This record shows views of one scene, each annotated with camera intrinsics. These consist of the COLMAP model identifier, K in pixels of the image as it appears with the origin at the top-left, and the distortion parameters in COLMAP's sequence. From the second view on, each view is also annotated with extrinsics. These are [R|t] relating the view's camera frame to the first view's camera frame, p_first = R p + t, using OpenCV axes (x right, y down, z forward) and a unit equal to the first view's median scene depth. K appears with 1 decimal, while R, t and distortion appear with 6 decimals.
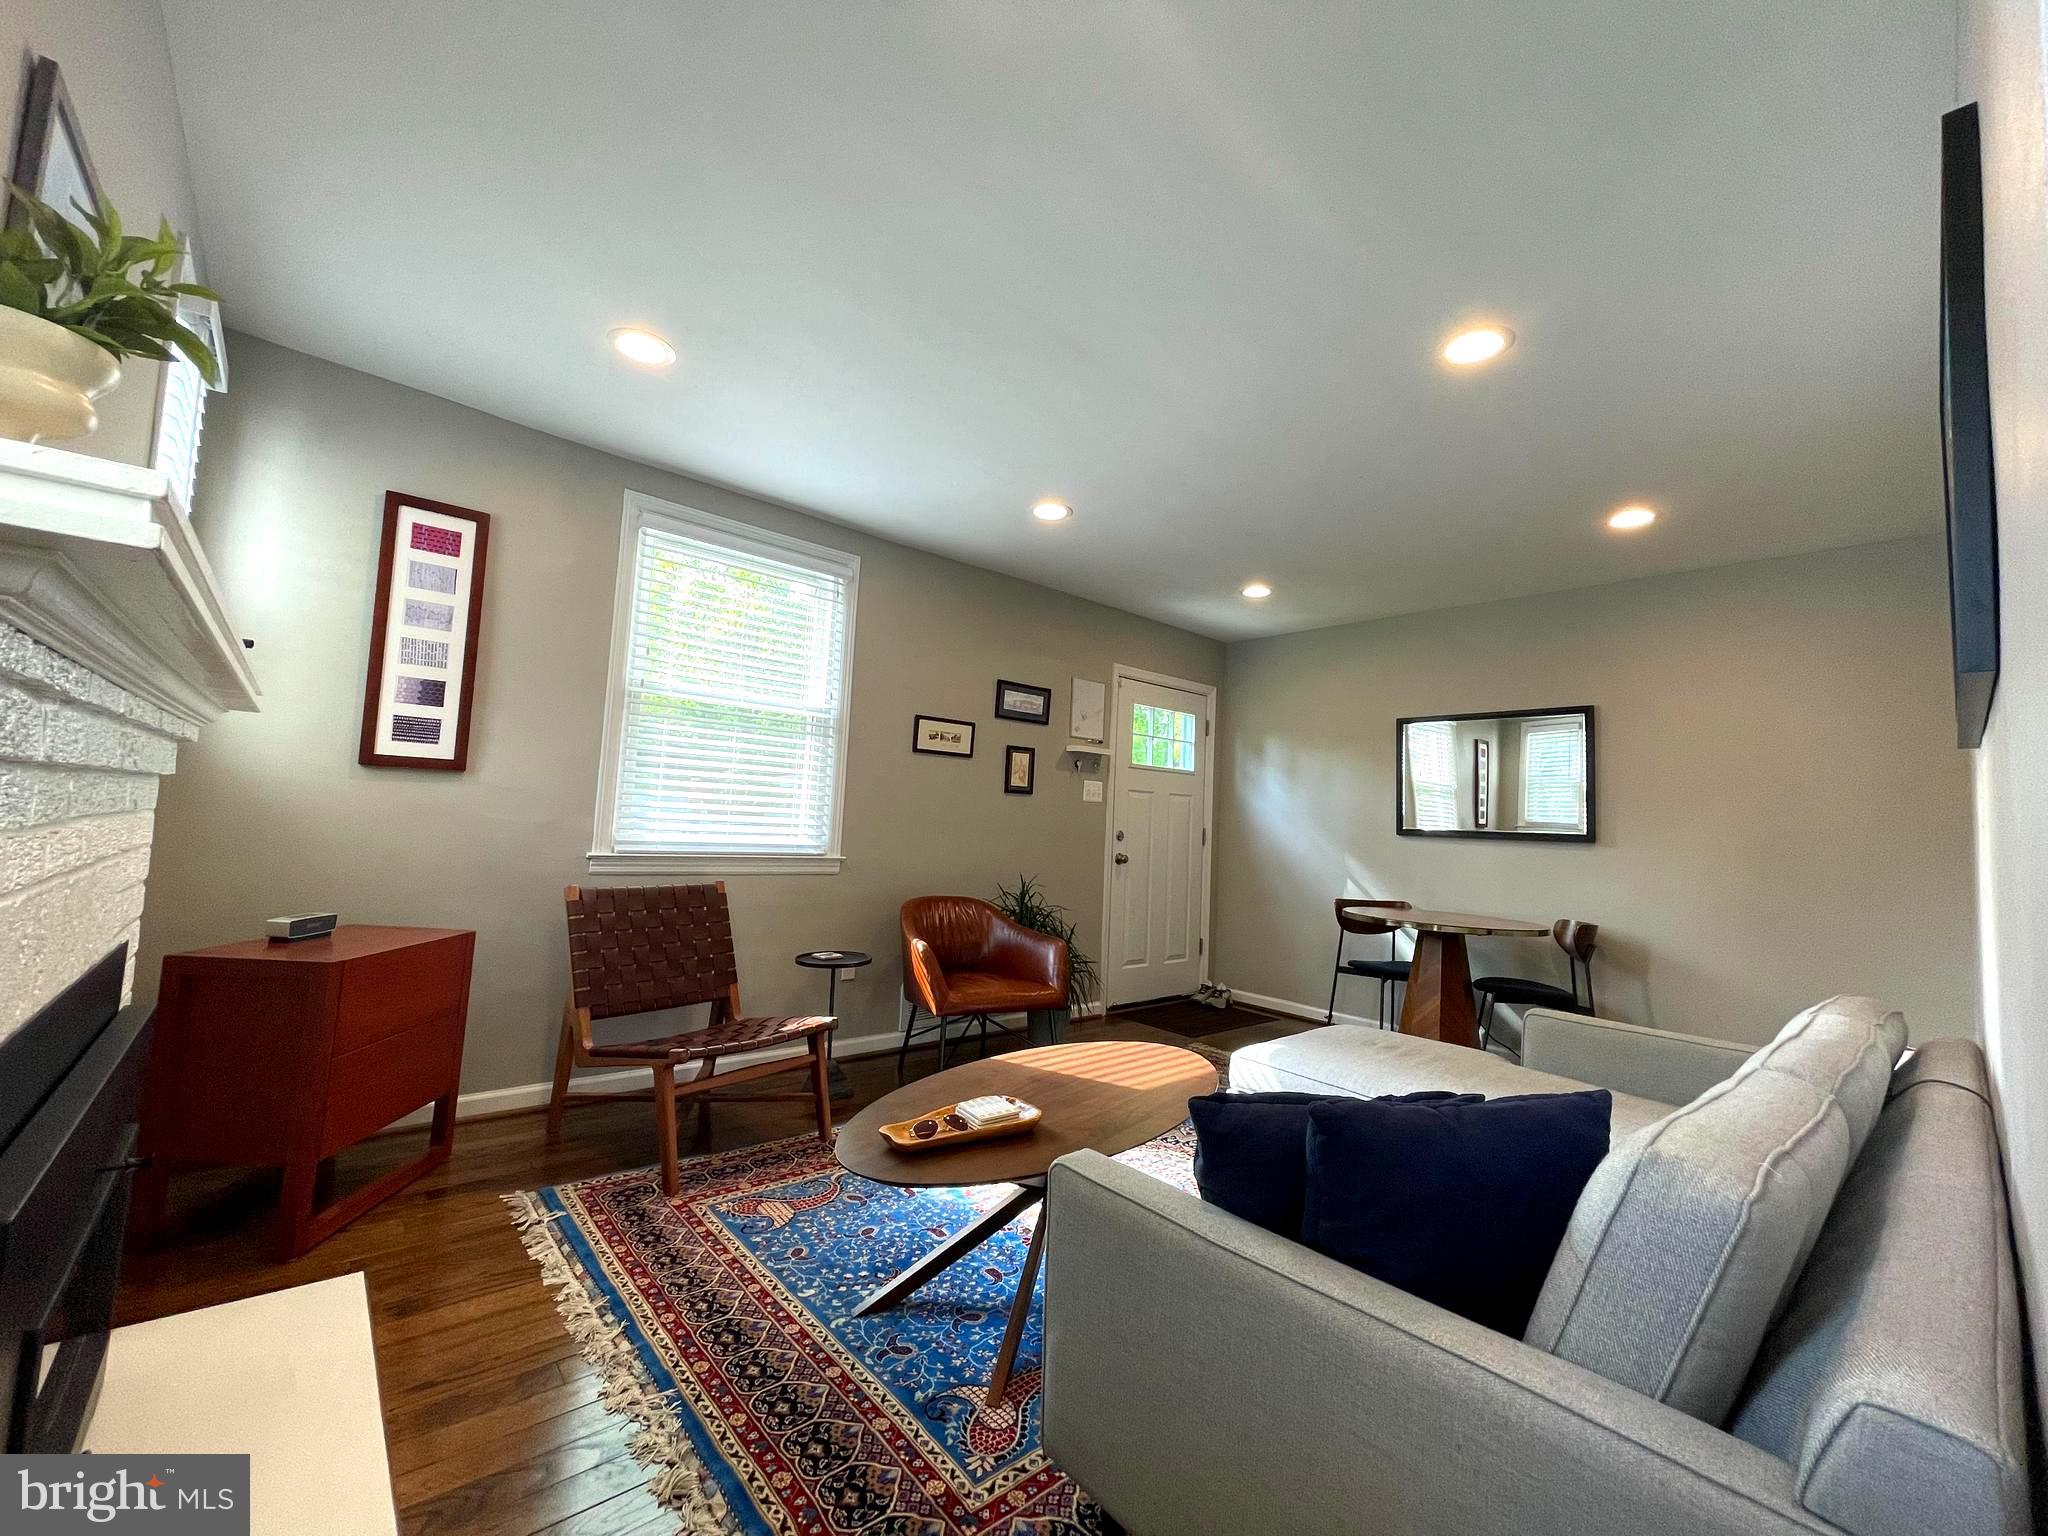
lens RADIAL K [[822.9, 0, 1025.1], [0, 822.9, 761.4], [0, 0, 1]] dist [-0.003276, 0.001881]
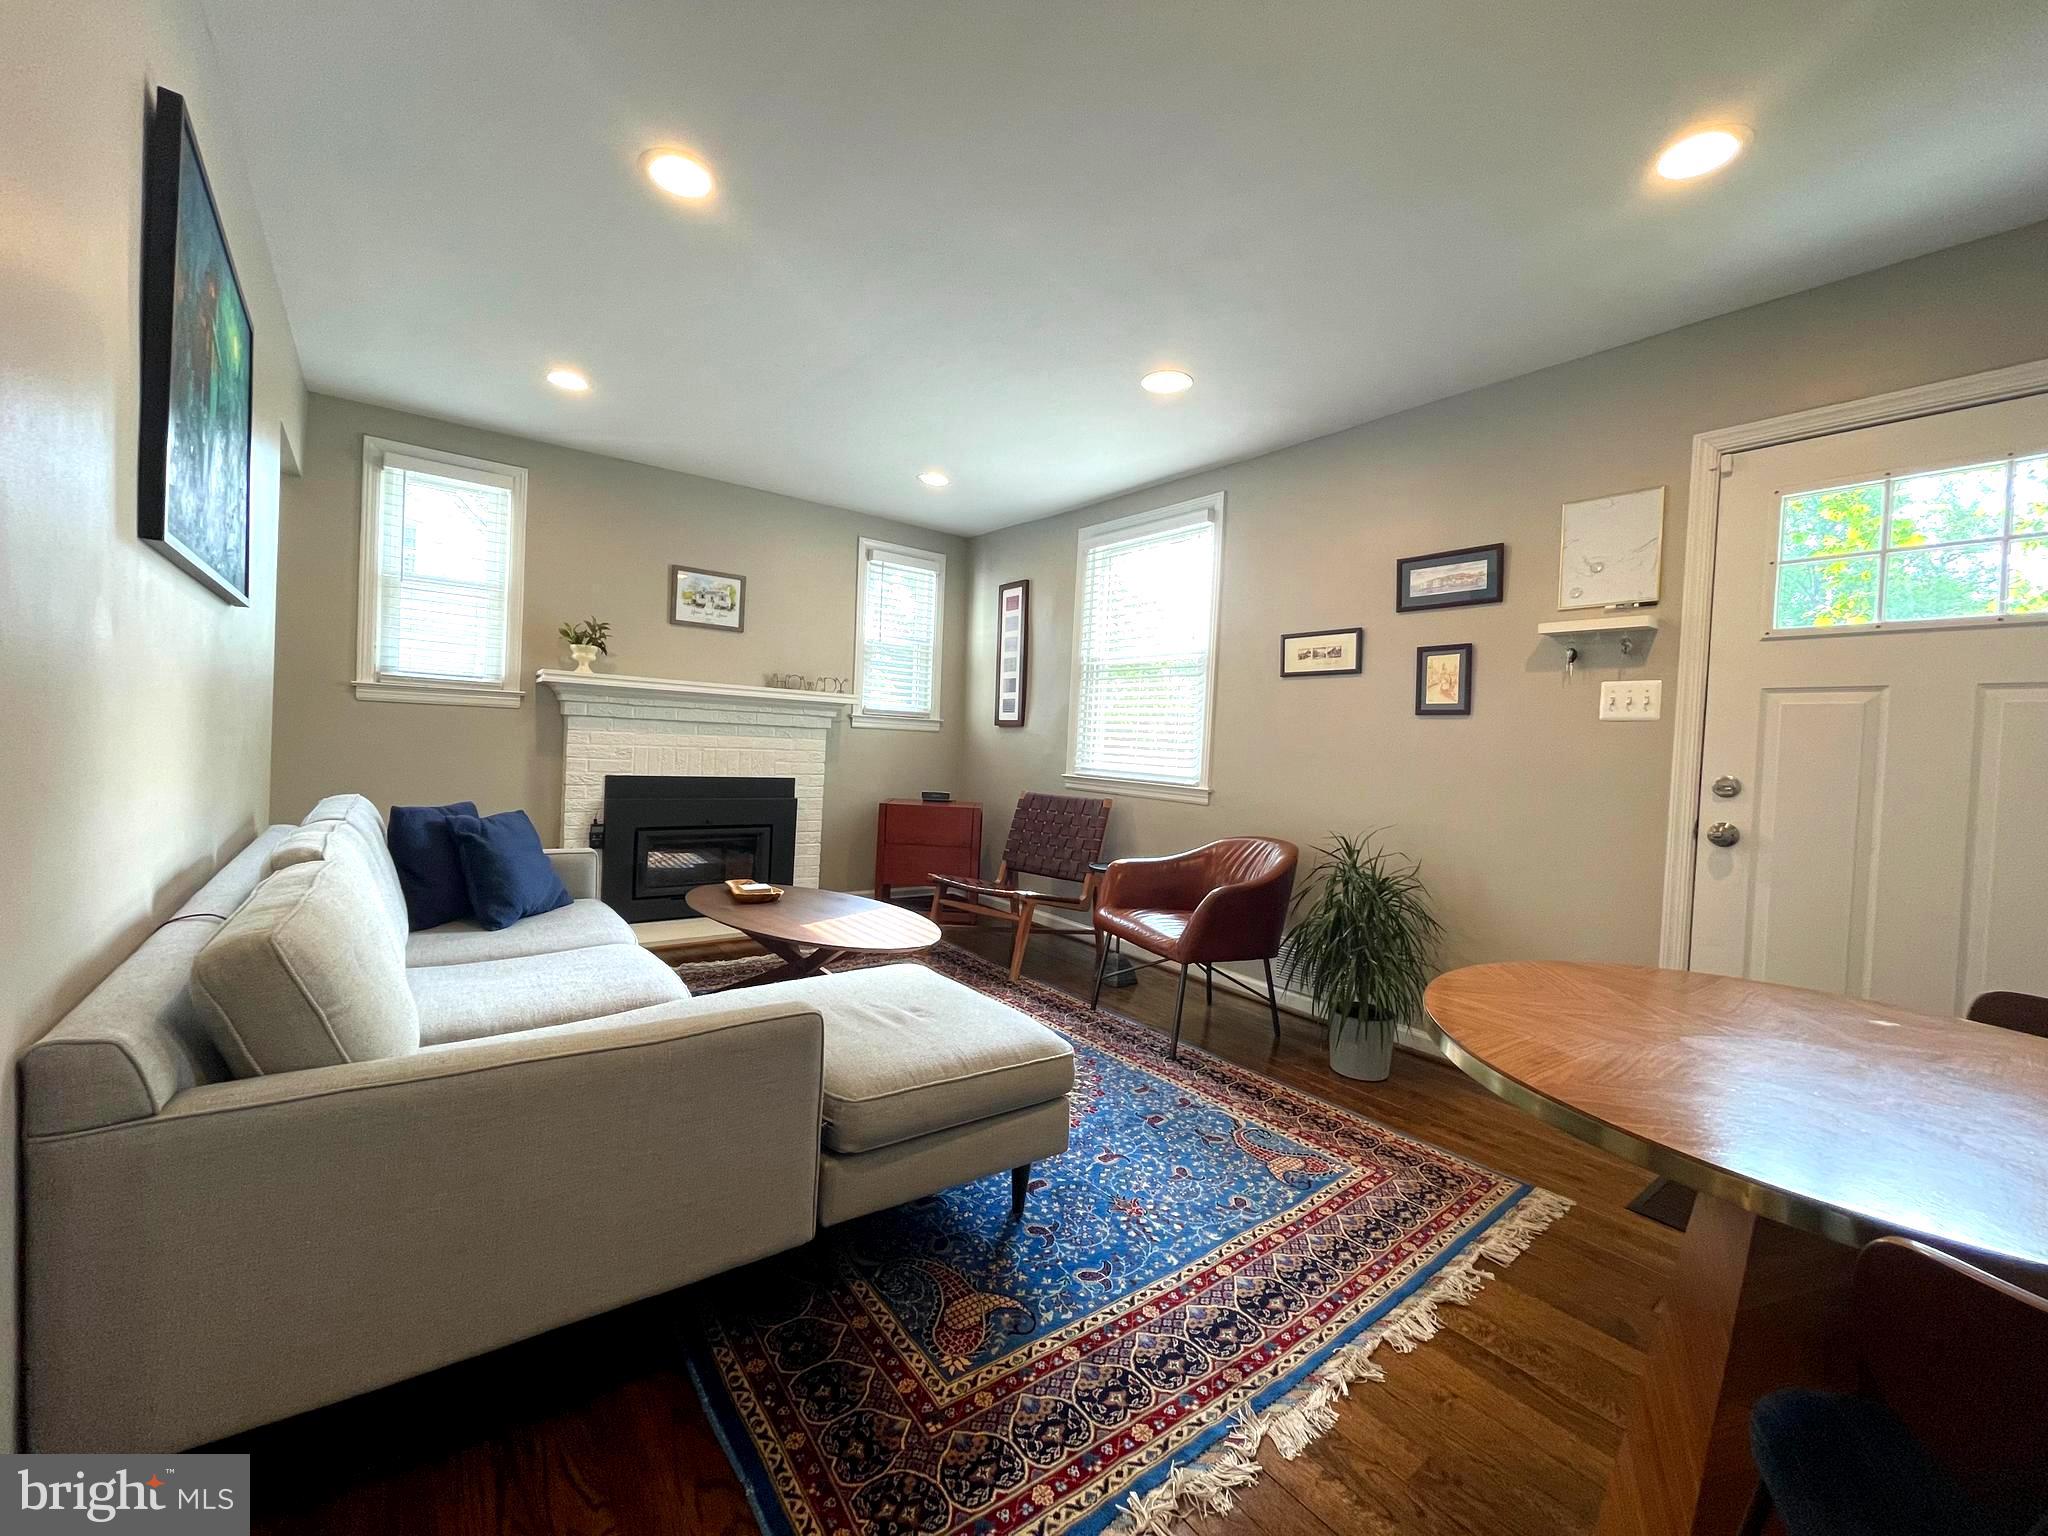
lens RADIAL K [[822.9, 0, 1024.5], [0, 822.9, 765.2], [0, 0, 1]] dist [-0.003276, 0.001881]
pose [[-0.069610, -0.025516, -0.997248, 0.705383], [0.022128, 0.999387, -0.027116, 0.093045], [0.997329, -0.023955, -0.069002, 0.716064]]
